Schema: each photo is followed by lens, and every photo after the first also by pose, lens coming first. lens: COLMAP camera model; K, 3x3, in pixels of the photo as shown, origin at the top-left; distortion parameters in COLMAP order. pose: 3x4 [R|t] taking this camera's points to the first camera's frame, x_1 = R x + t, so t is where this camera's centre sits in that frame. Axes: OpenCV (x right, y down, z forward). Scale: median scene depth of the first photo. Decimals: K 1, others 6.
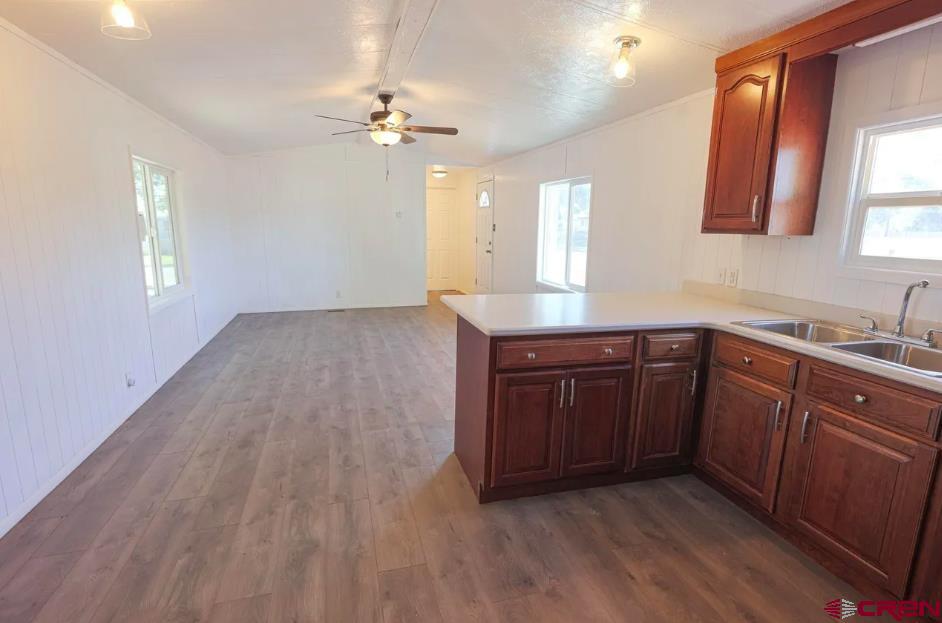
lens RADIAL K [[462.5, 0, 469.0], [0, 462.5, 310.6], [0, 0, 1]] dist [0.000588, 0.000163]
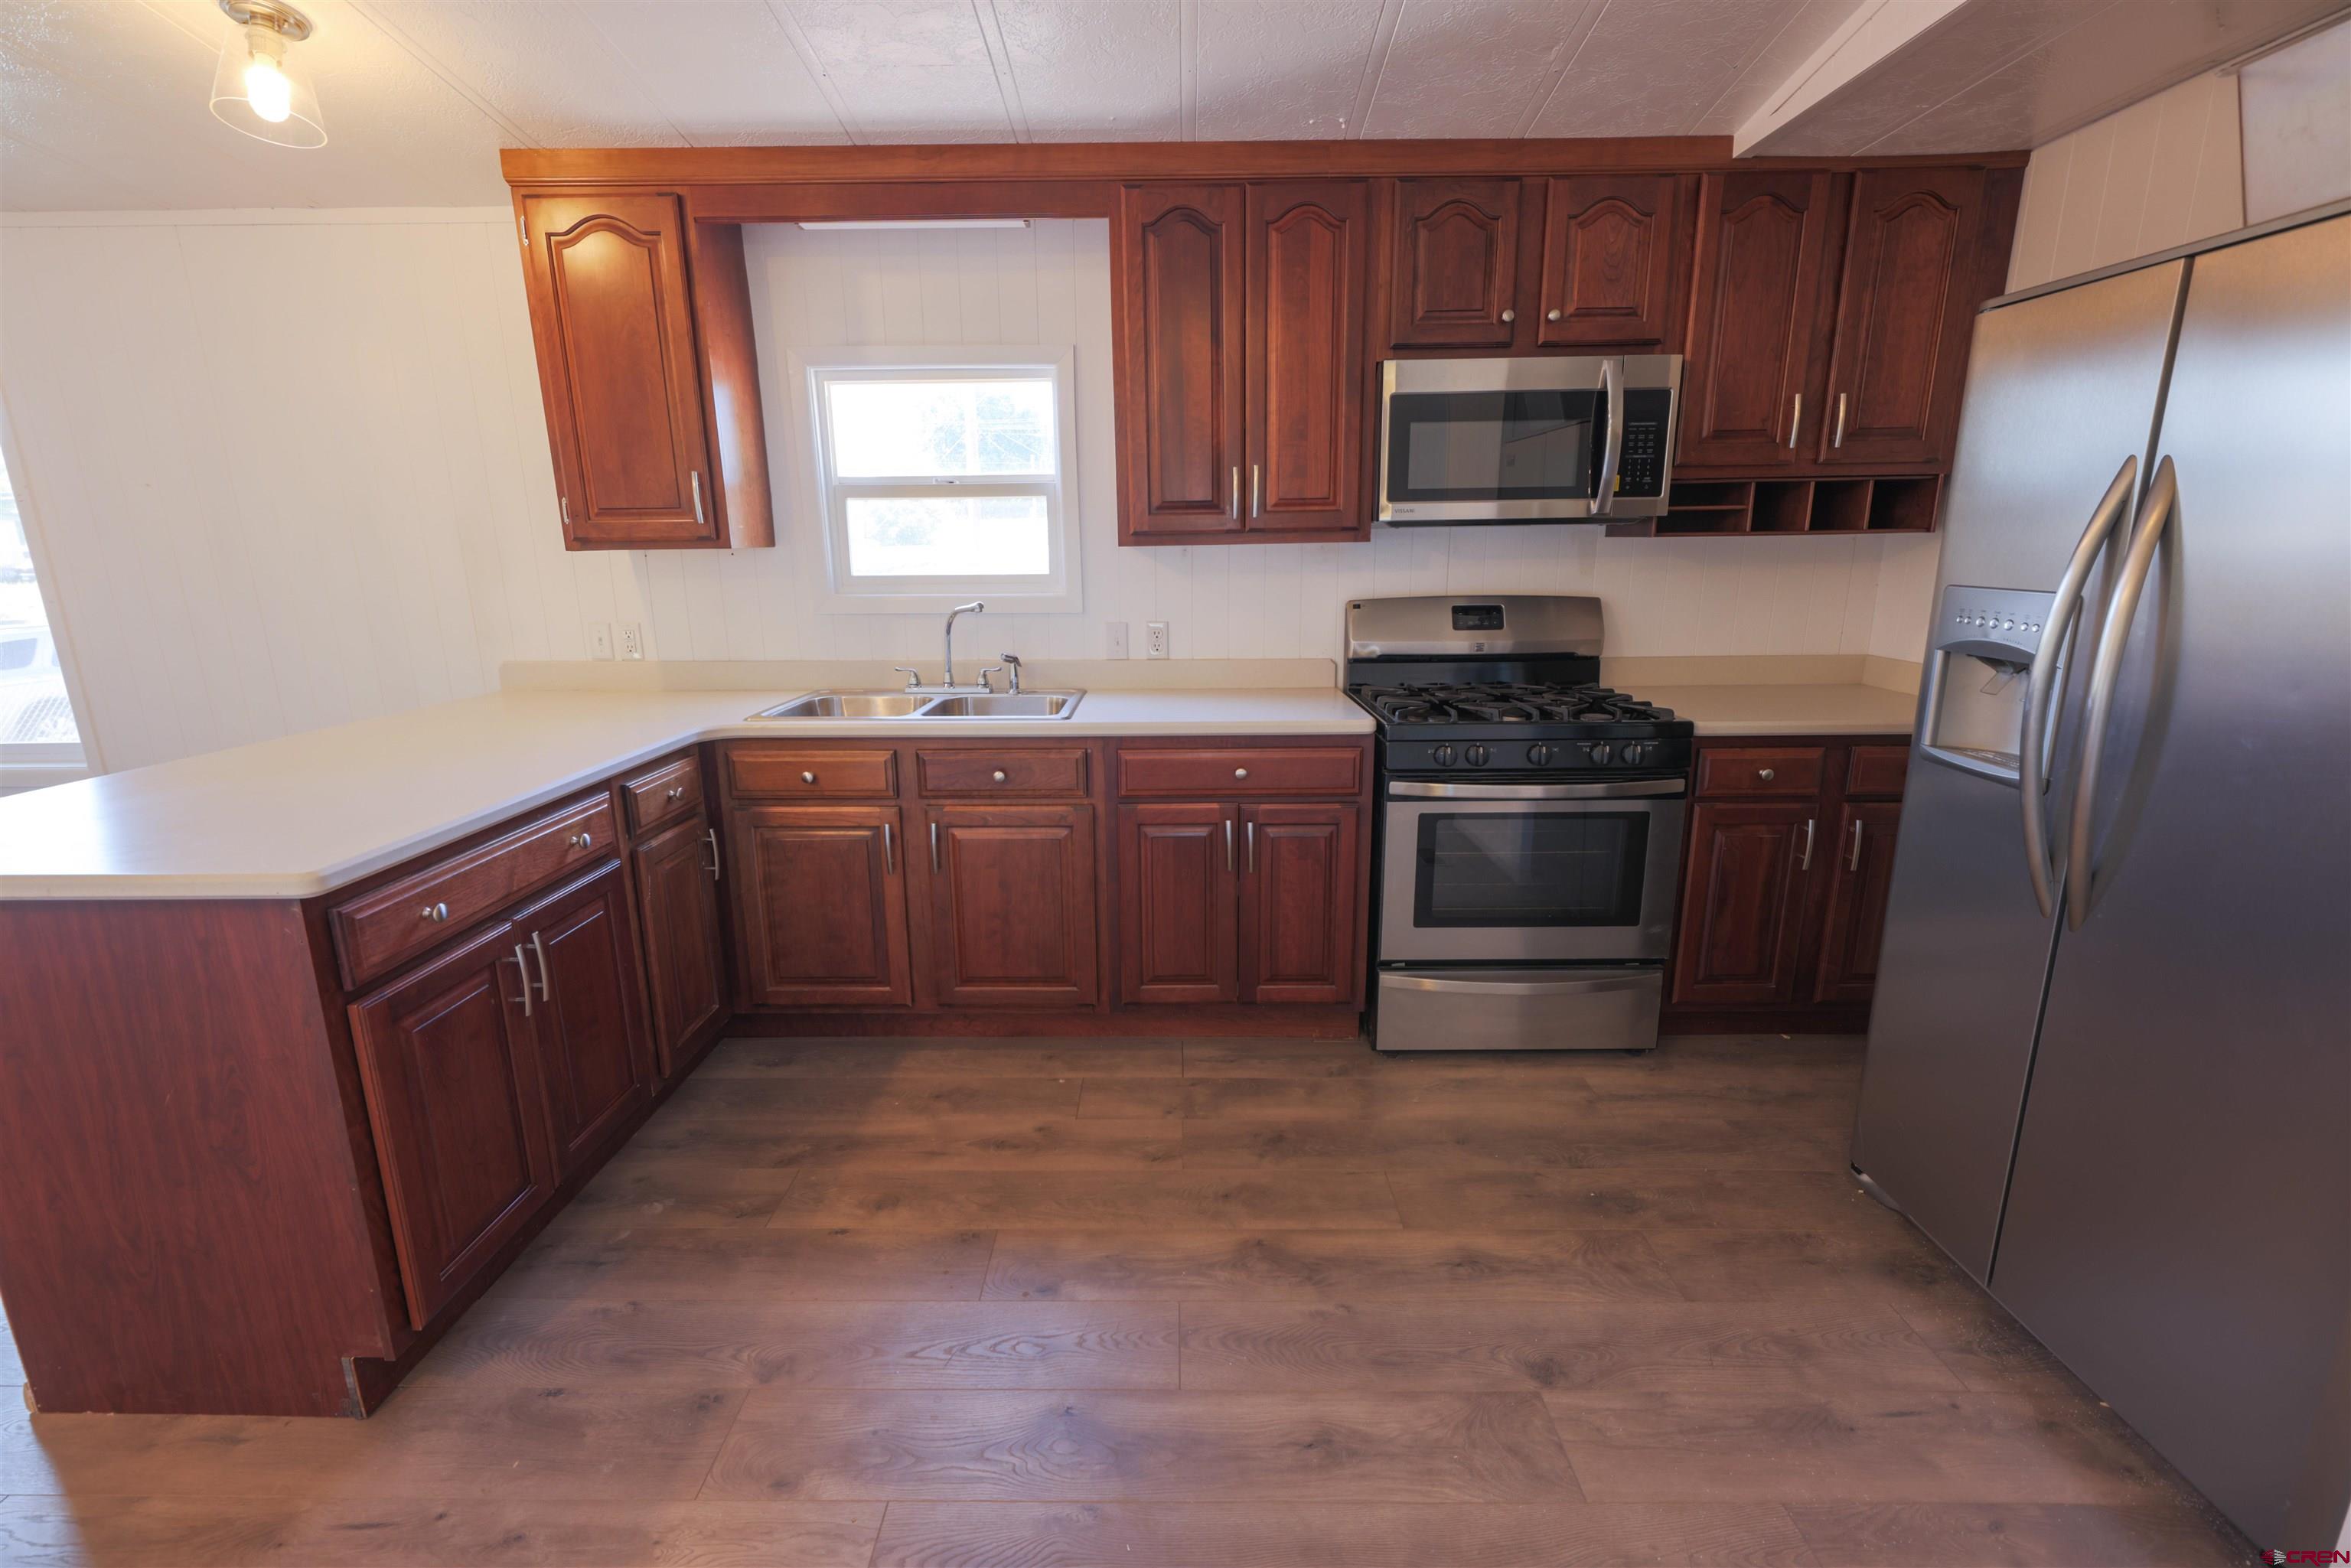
lens RADIAL K [[998.0, 0, 1171.2], [0, 998.0, 773.9], [0, 0, 1]] dist [-0.001470, -0.000274]
pose [[0.280906, -0.241712, 0.928799, -0.350676], [0.191196, 0.962461, 0.192647, -0.039231], [-0.940498, 0.123467, 0.316575, 0.197714]]
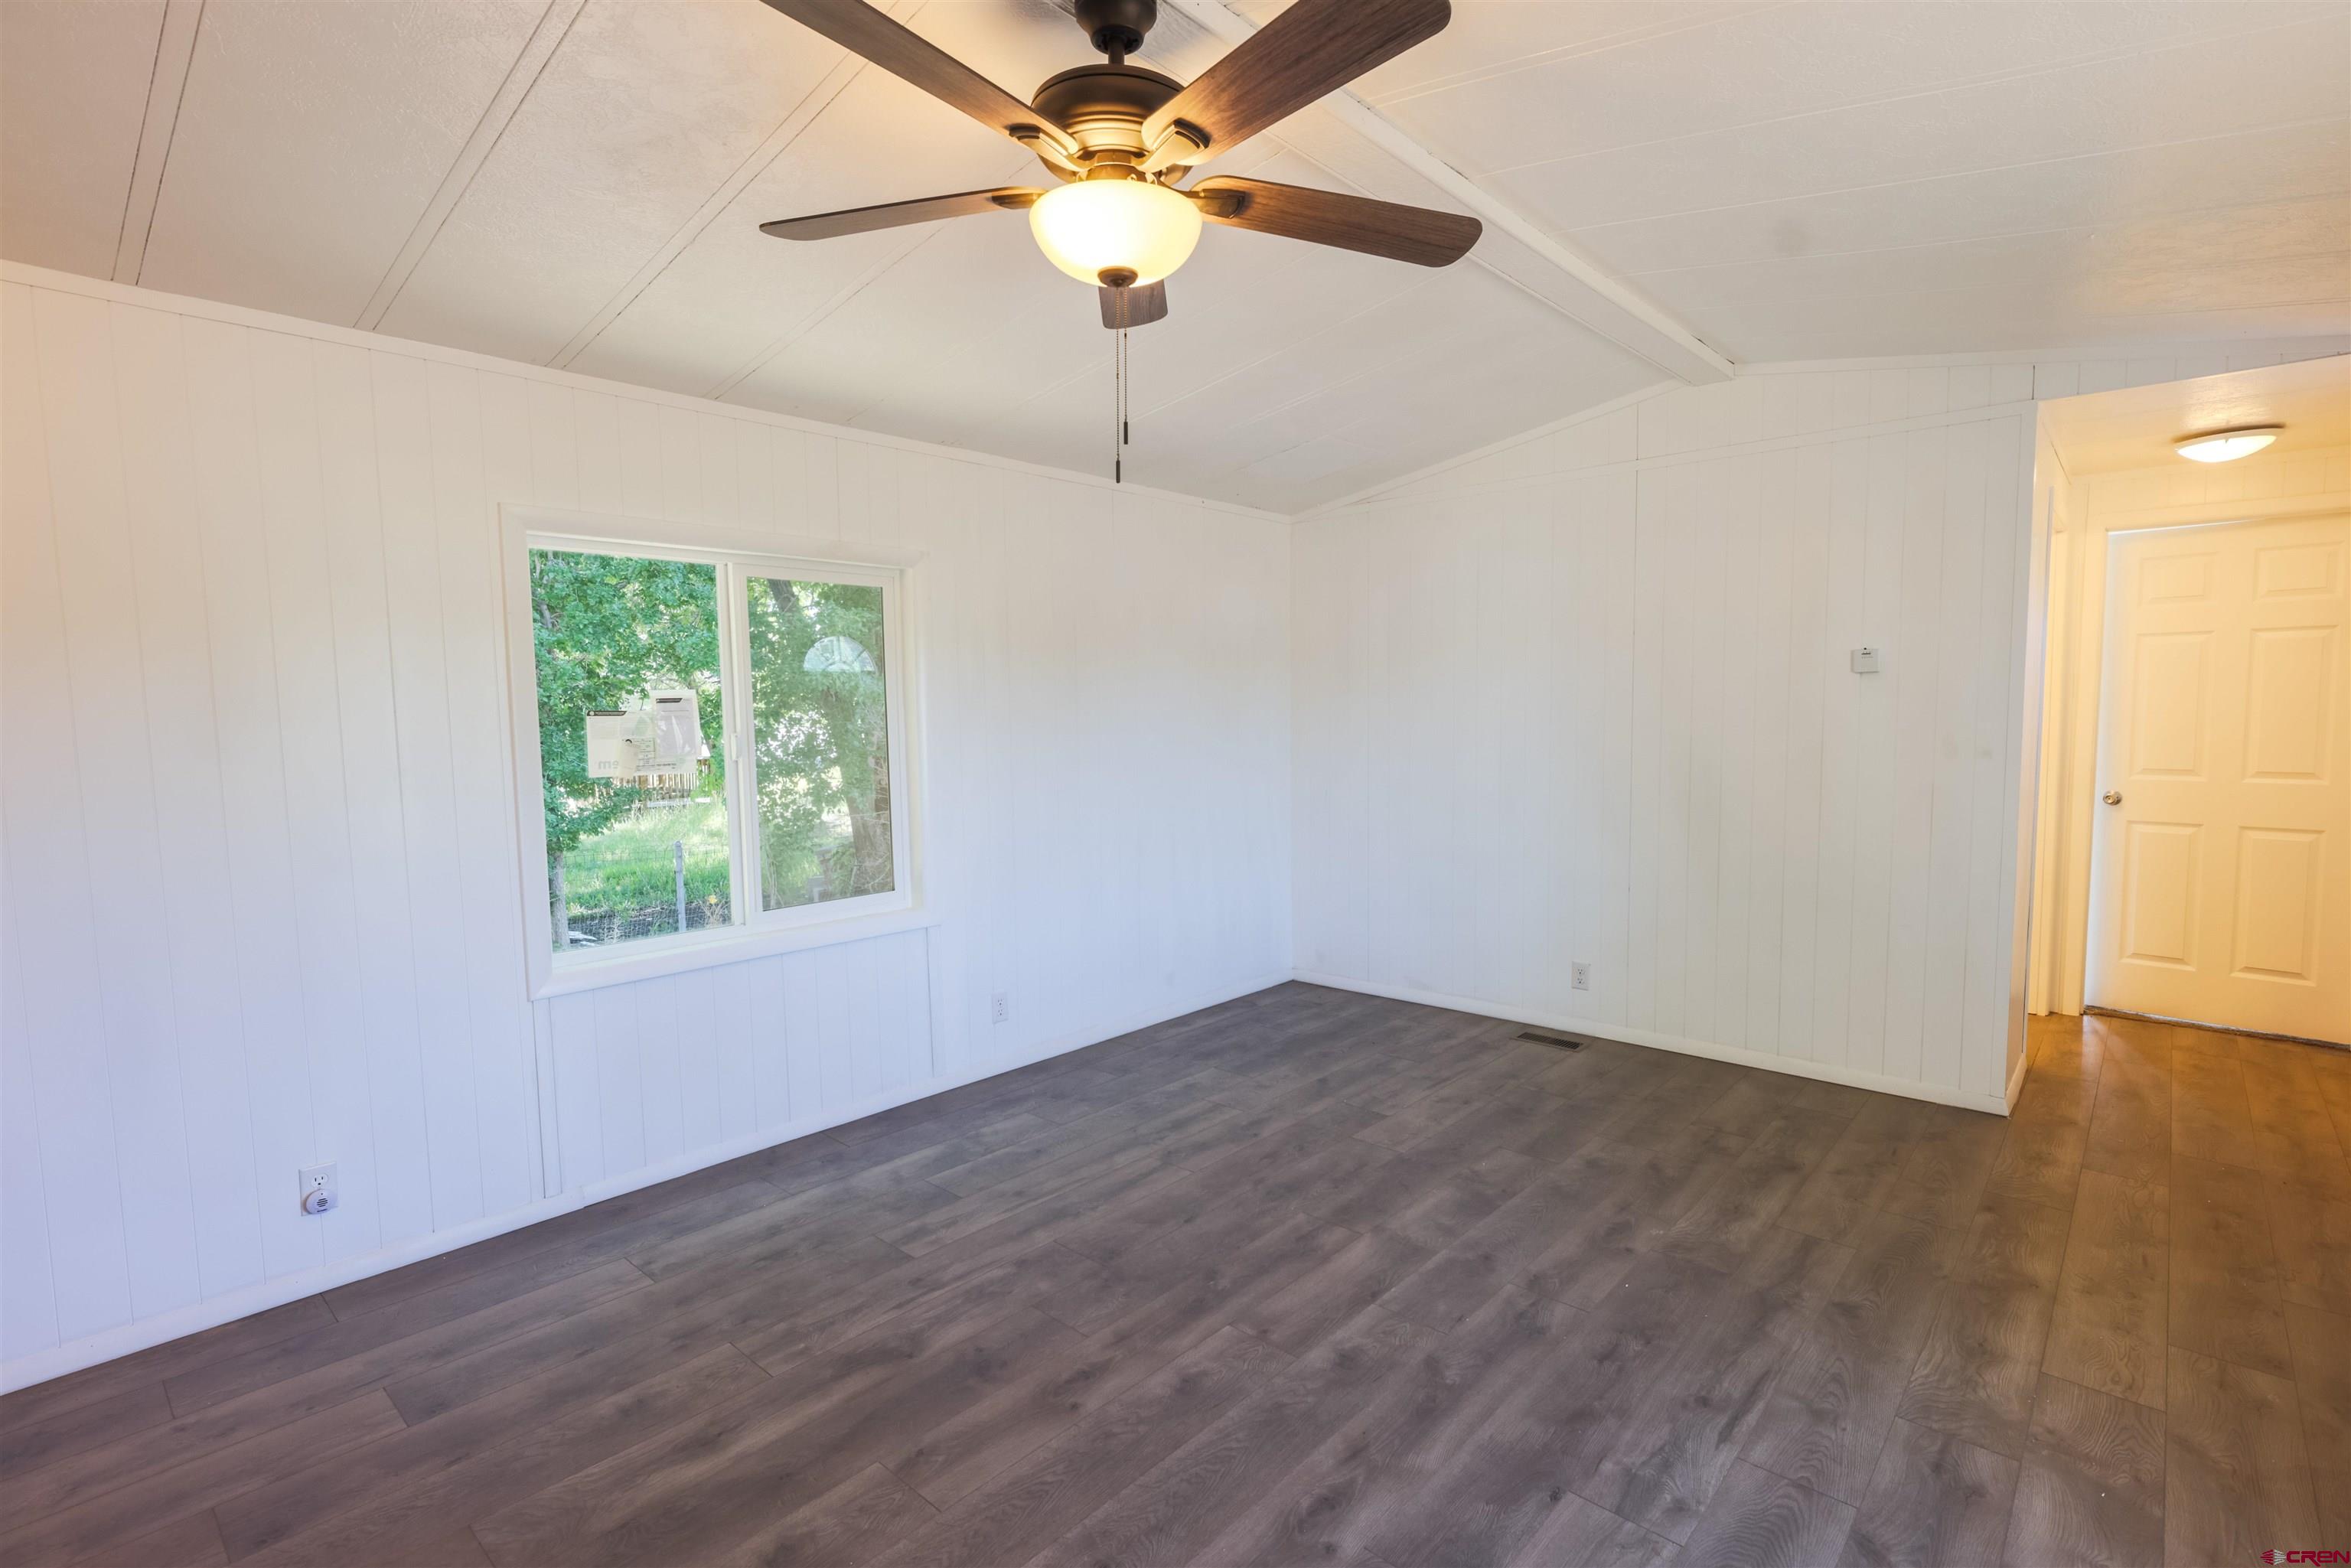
lens RADIAL K [[1075.2, 0, 1205.9], [0, 1075.2, 787.8], [0, 0, 1]] dist [0.001389, -0.000006]
pose [[0.527634, 0.042917, -0.848387, 0.365240], [-0.136337, 0.990054, -0.034708, -0.285967], [0.838459, 0.133980, 0.528238, 1.541683]]
